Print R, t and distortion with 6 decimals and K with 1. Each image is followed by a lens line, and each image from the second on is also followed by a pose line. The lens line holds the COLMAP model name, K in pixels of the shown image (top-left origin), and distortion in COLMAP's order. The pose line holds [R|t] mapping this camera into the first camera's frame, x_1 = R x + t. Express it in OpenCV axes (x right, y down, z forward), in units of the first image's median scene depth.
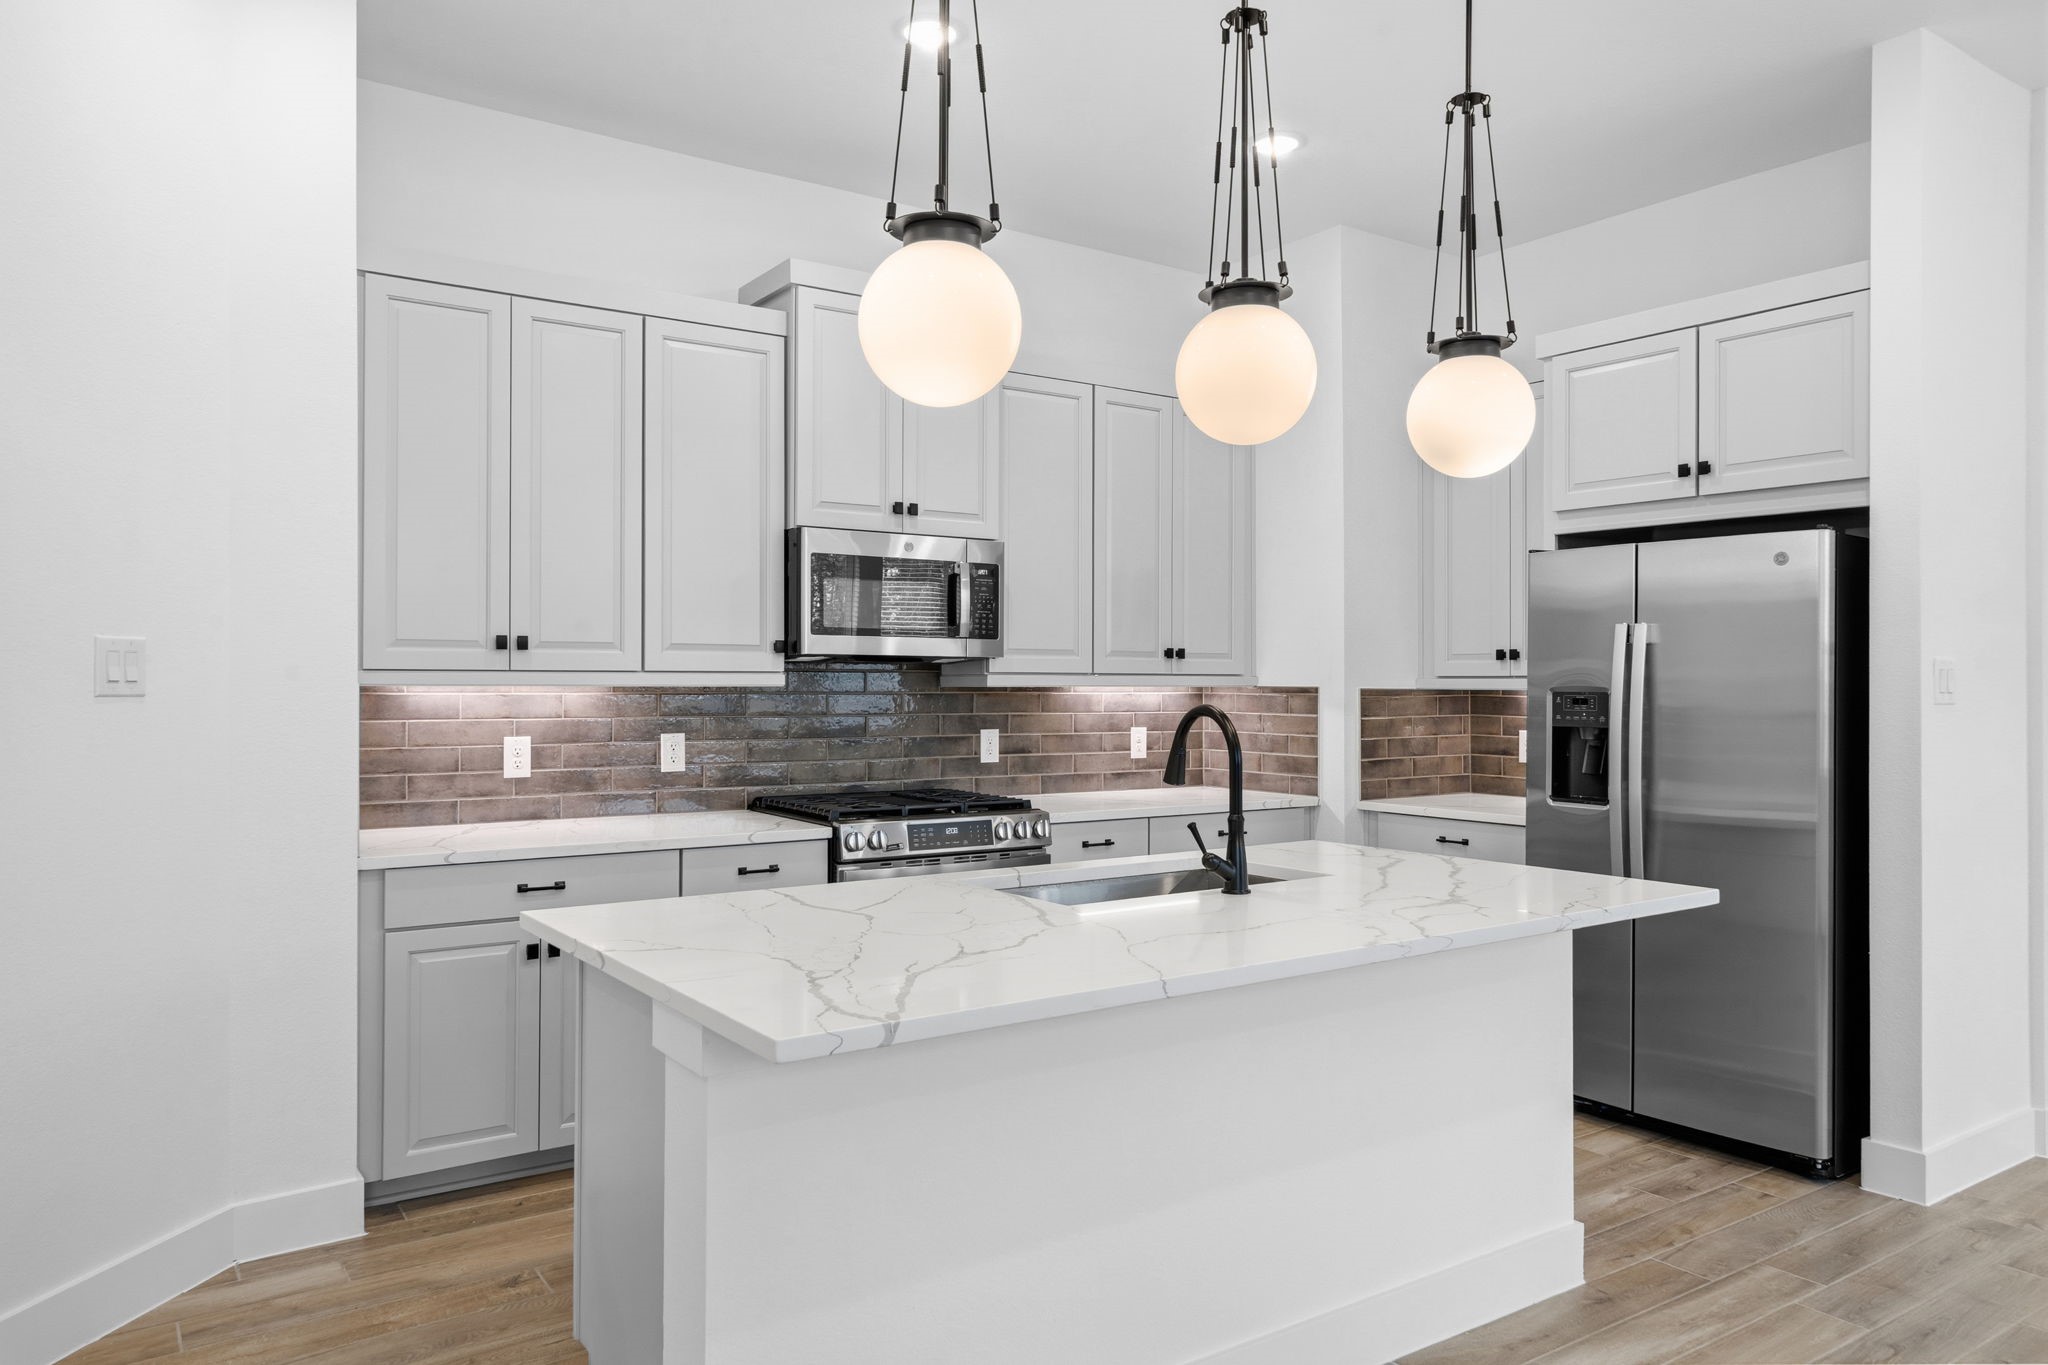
lens RADIAL K [[1347.6, 0, 1028.0], [0, 1347.6, 679.5], [0, 0, 1]] dist [-0.028659, 0.042486]
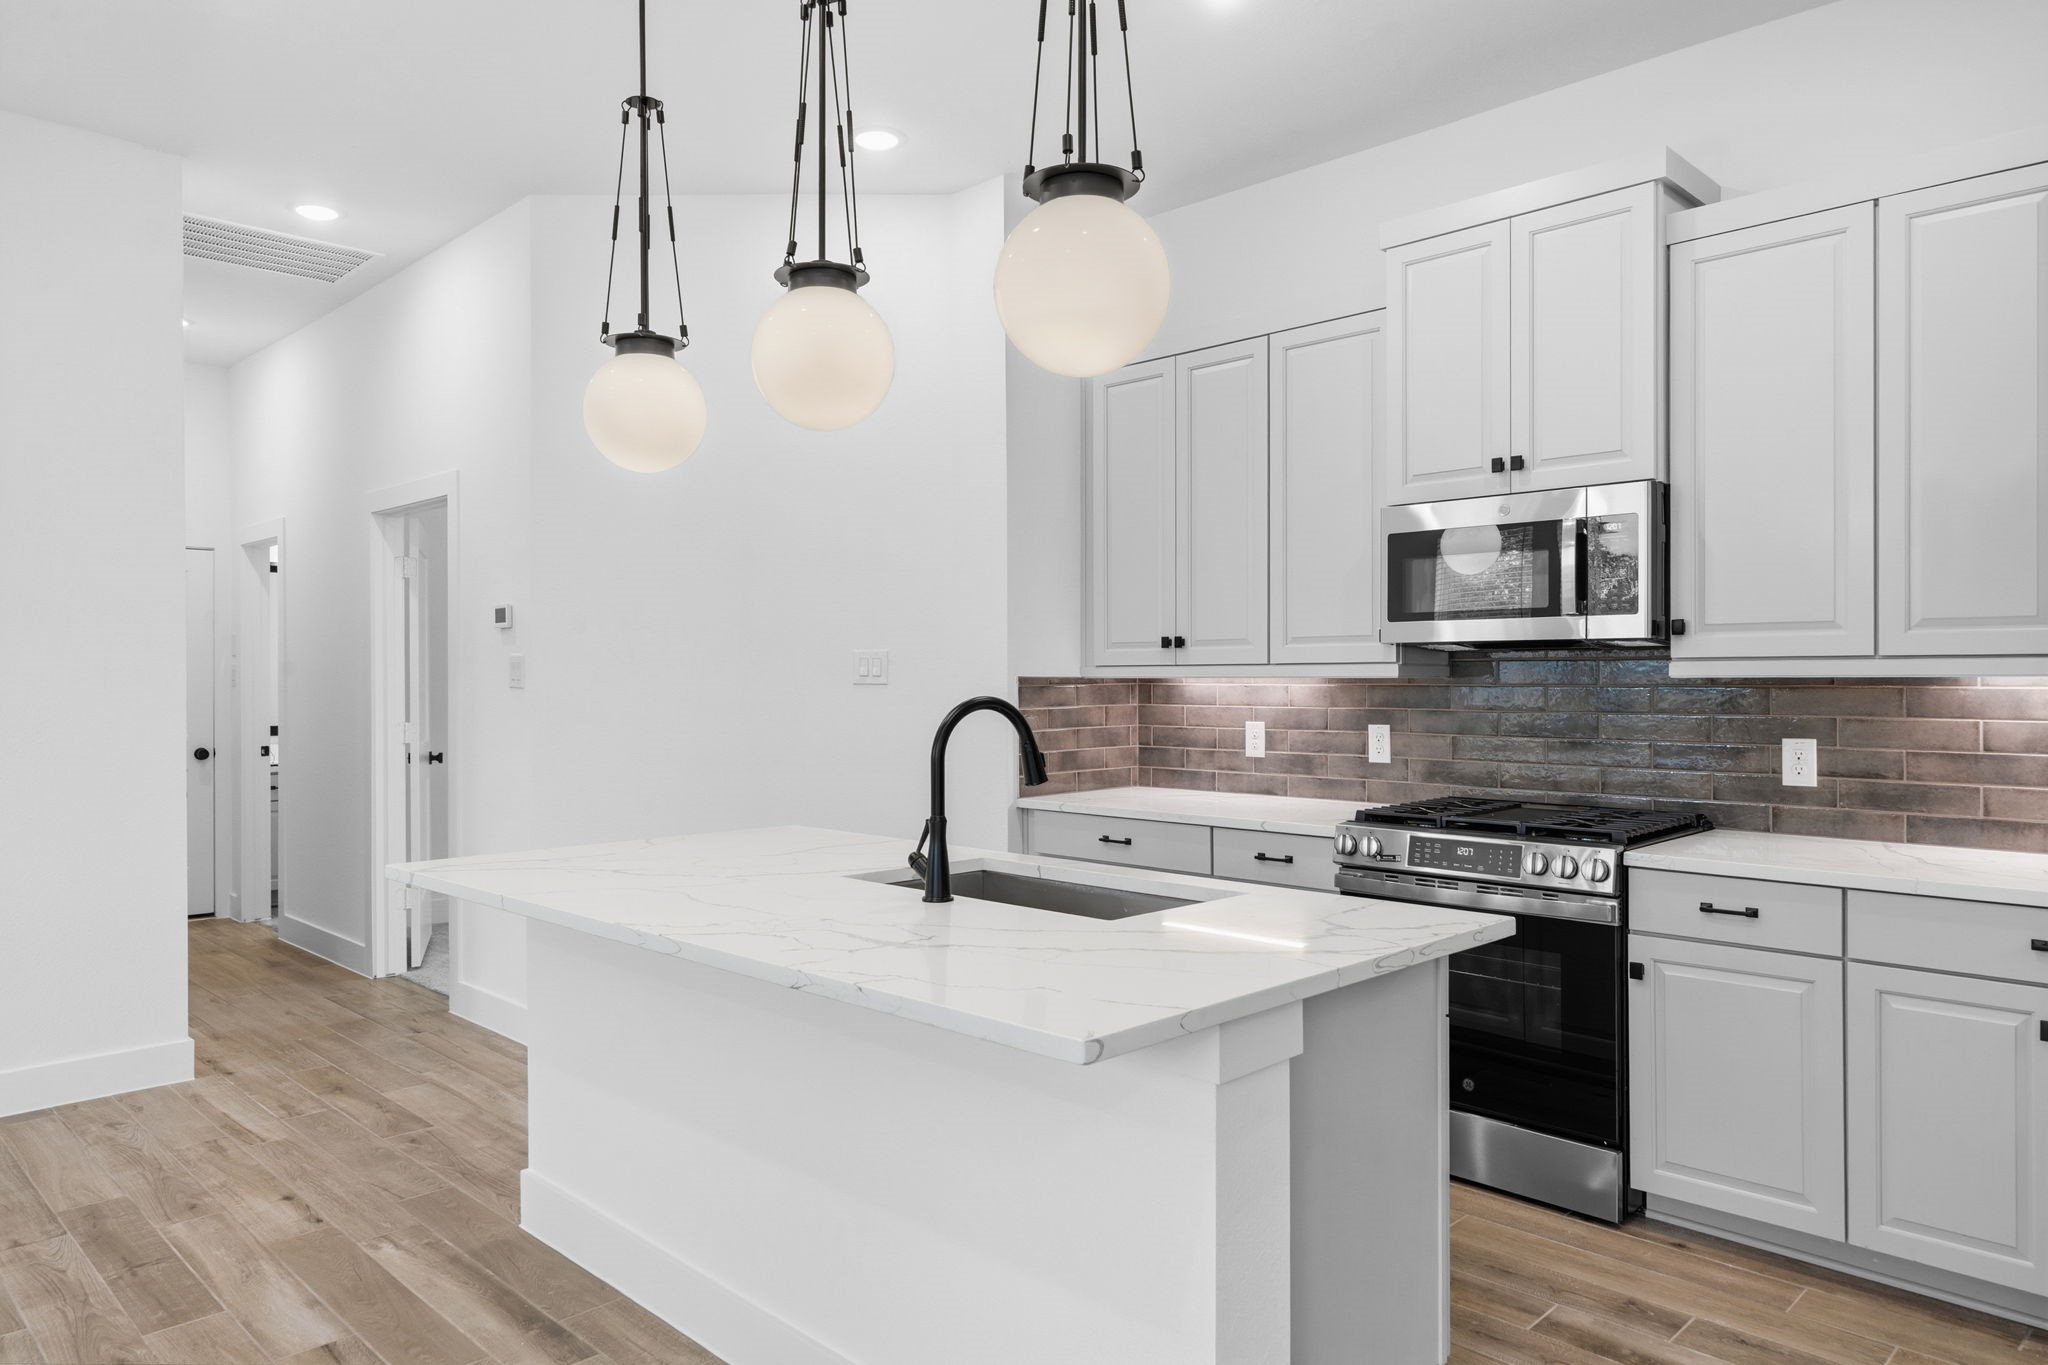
lens RADIAL K [[1347.6, 0, 1028.0], [0, 1347.6, 679.5], [0, 0, 1]] dist [-0.028659, 0.042486]
pose [[0.175108, -0.000300, -0.984549, 0.710849], [0.006253, 0.999980, 0.000807, 0.004093], [0.984529, -0.006297, 0.175106, 0.590694]]
